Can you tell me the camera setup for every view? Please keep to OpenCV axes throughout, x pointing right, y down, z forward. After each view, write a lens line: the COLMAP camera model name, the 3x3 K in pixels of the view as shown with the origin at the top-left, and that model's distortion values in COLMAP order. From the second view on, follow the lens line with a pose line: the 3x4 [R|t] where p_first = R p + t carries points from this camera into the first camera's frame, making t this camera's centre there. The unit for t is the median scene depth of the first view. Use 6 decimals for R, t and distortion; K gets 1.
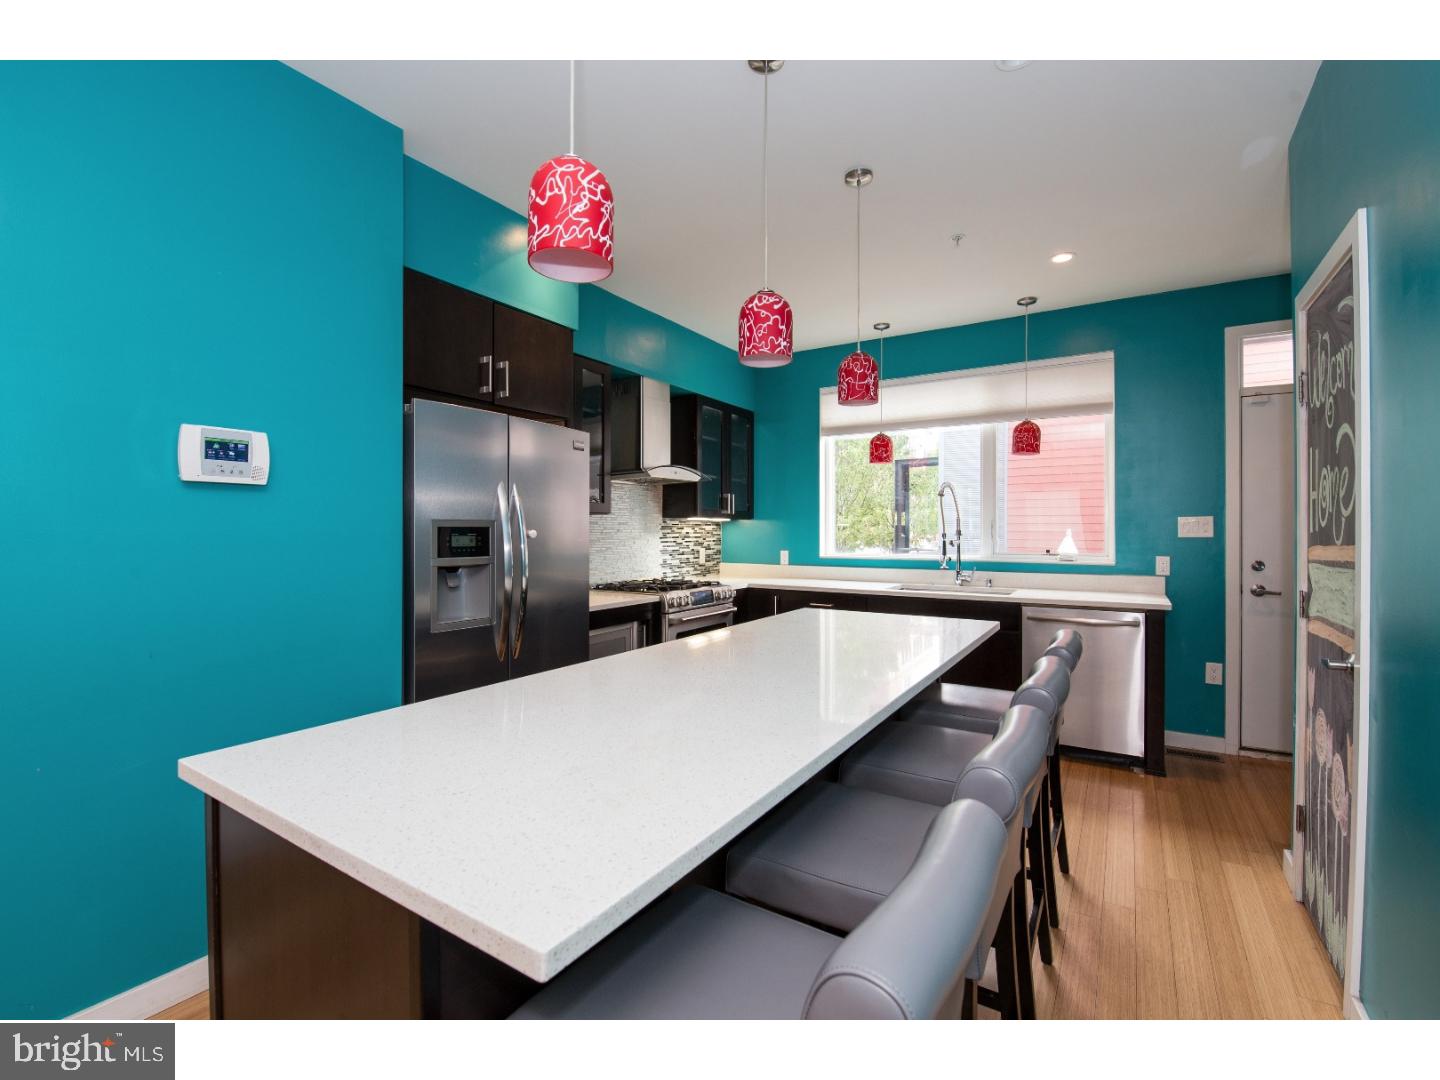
lens RADIAL K [[622.3, 0, 728.0], [0, 622.3, 533.3], [0, 0, 1]] dist [-0.008947, -0.005921]
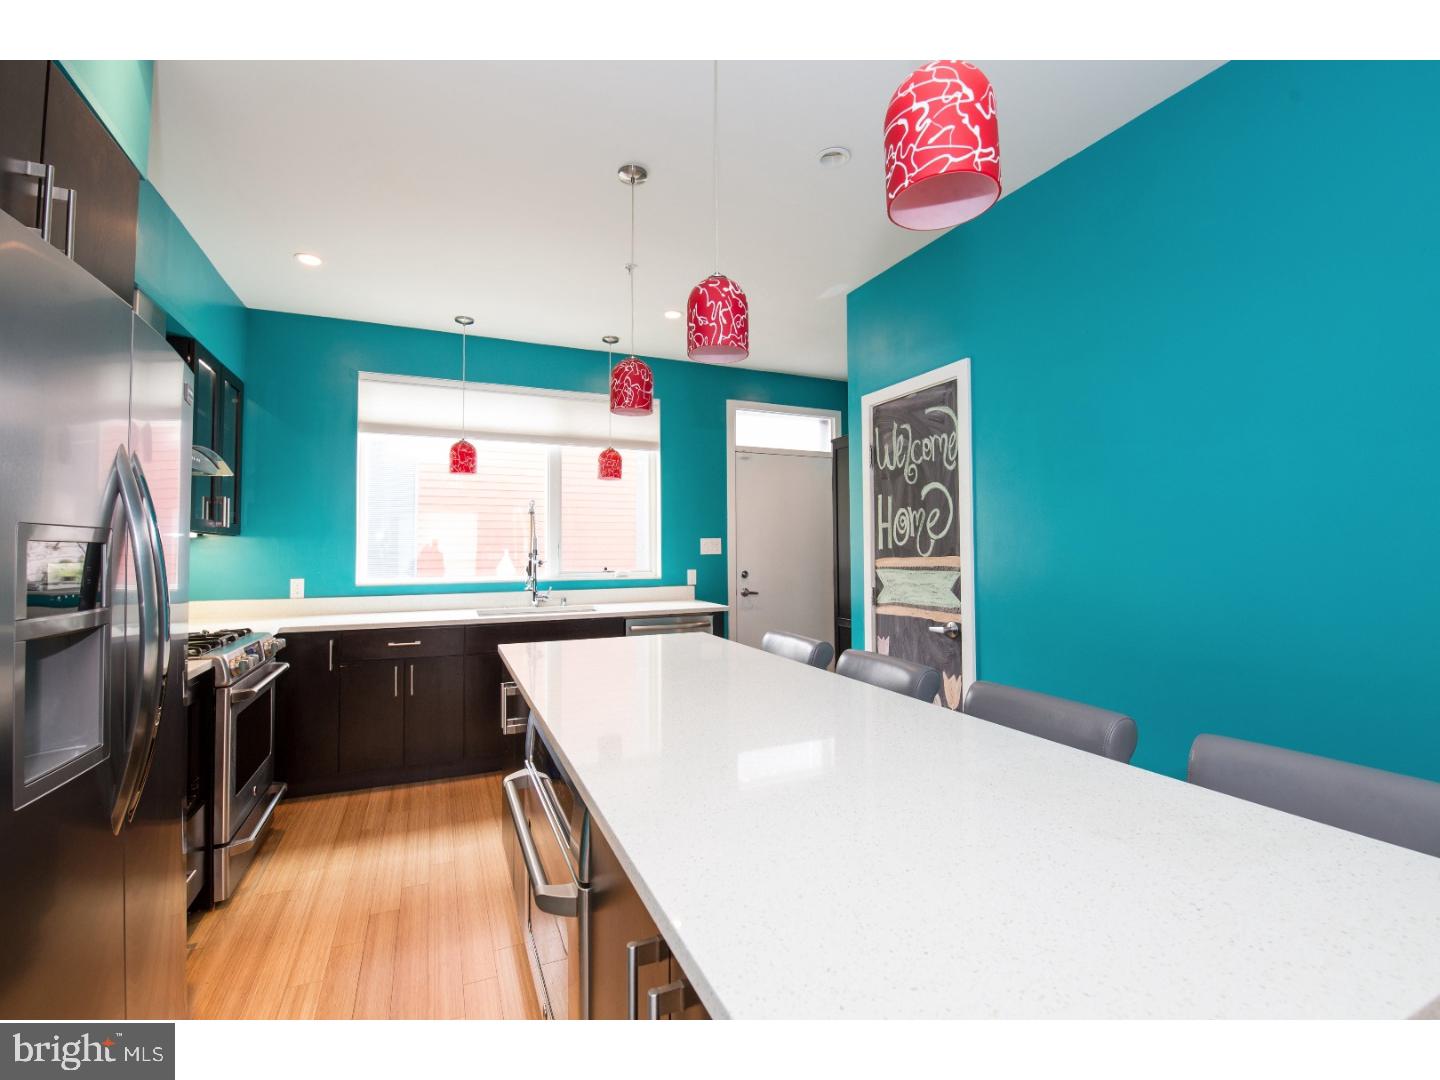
lens RADIAL K [[622.3, 0, 711.6], [0, 622.3, 530.8], [0, 0, 1]] dist [-0.008947, -0.005921]
pose [[0.569506, 0.021139, 0.821715, -0.315381], [0.009823, 0.999423, -0.032519, -0.000359], [-0.821928, 0.026591, 0.568970, 0.245071]]
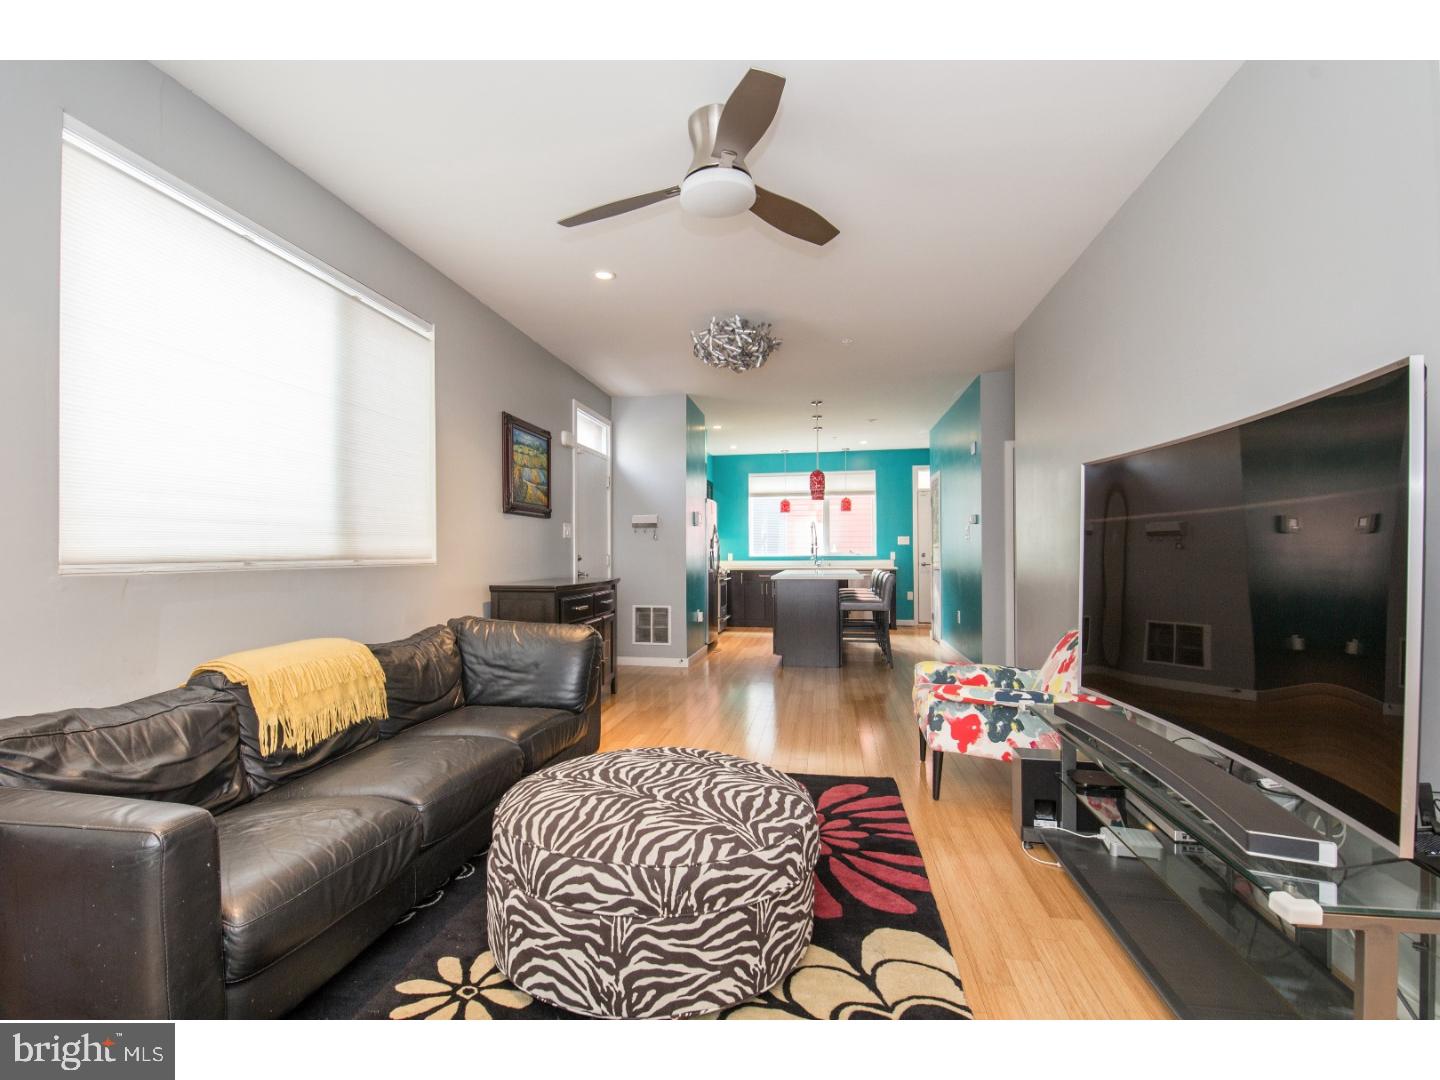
lens RADIAL K [[622.3, 0, 712.6], [0, 622.3, 551.6], [0, 0, 1]] dist [-0.008947, -0.005921]
pose [[0.929304, -0.006194, 0.369263, -0.942908], [0.008856, 0.999946, -0.005515, 0.042604], [-0.369209, 0.008395, 0.929308, -1.118538]]
